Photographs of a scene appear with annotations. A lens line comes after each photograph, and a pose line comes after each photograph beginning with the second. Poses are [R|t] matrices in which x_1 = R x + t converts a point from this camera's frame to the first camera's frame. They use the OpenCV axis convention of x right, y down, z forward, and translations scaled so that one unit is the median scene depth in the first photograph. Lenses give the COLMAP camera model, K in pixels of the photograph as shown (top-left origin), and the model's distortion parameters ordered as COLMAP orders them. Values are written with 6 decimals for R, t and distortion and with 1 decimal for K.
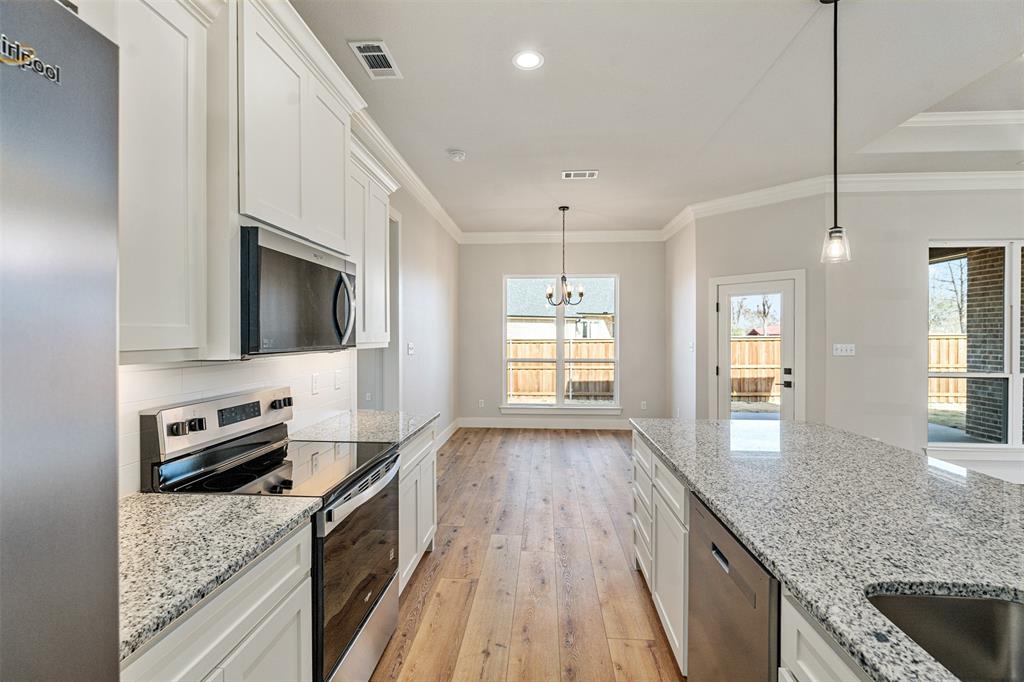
lens RADIAL K [[456.0, 0, 506.5], [0, 456.0, 336.4], [0, 0, 1]] dist [0.000791, -0.002273]
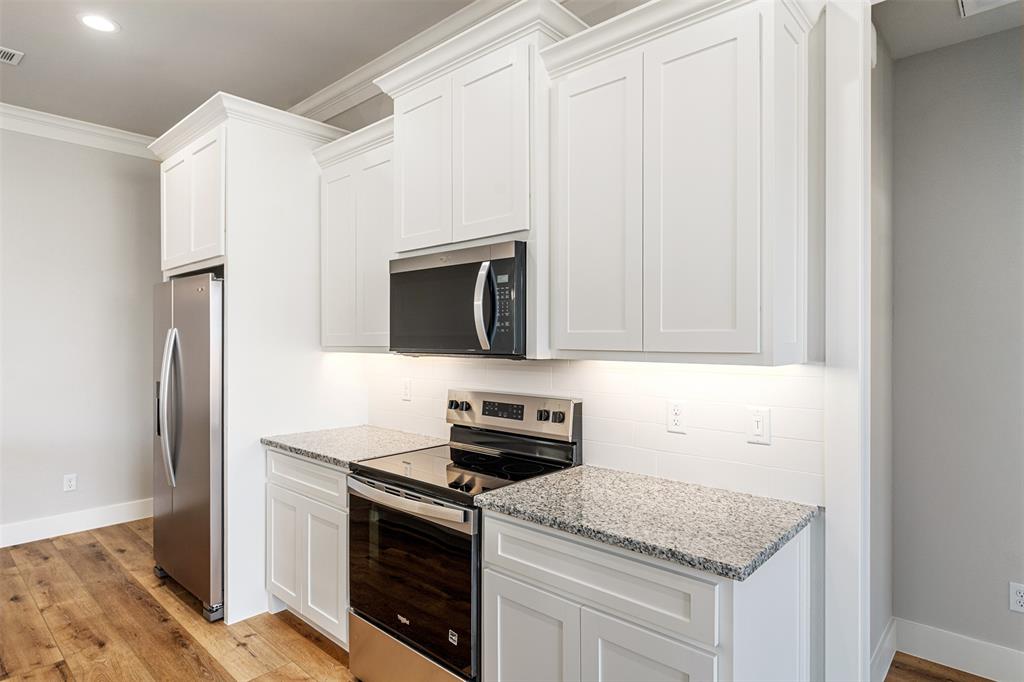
lens RADIAL K [[561.9, 0, 520.7], [0, 561.9, 340.4], [0, 0, 1]] dist [-0.002169, -0.001341]
pose [[-0.605959, -0.009128, -0.795444, 0.134964], [-0.015735, 0.999876, 0.000513, -0.000174], [0.795341, 0.012827, -0.606027, 0.529391]]
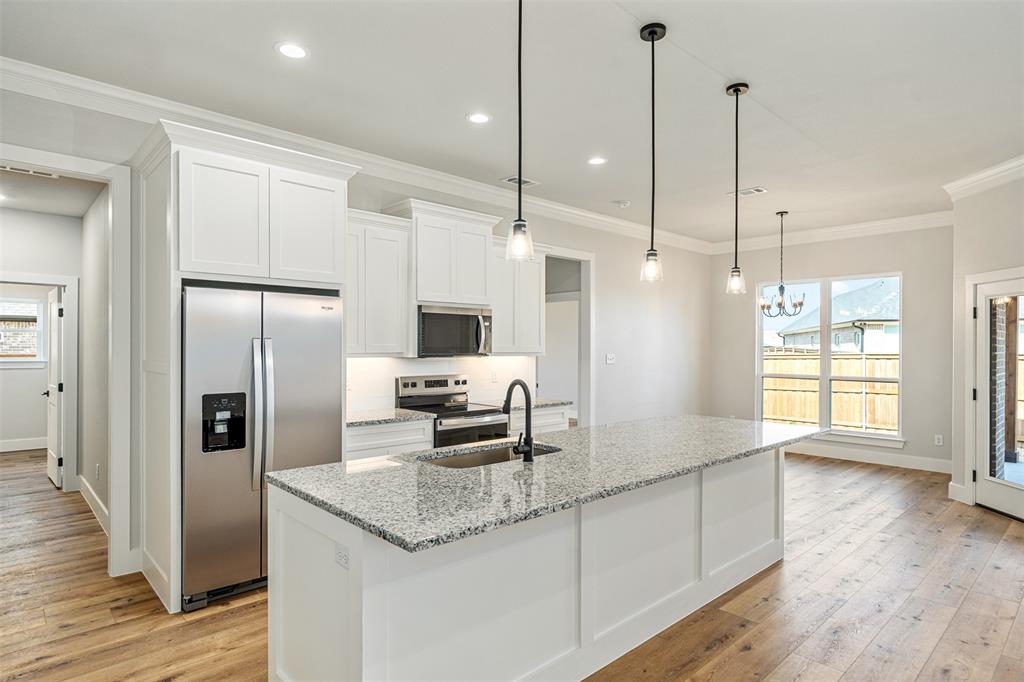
lens RADIAL K [[561.9, 0, 513.5], [0, 561.9, 339.8], [0, 0, 1]] dist [-0.002169, -0.001341]
pose [[0.724811, -0.007959, -0.688902, 0.449027], [-0.002756, 0.999892, -0.014452, -0.001619], [0.688942, 0.012373, 0.724711, -0.205515]]
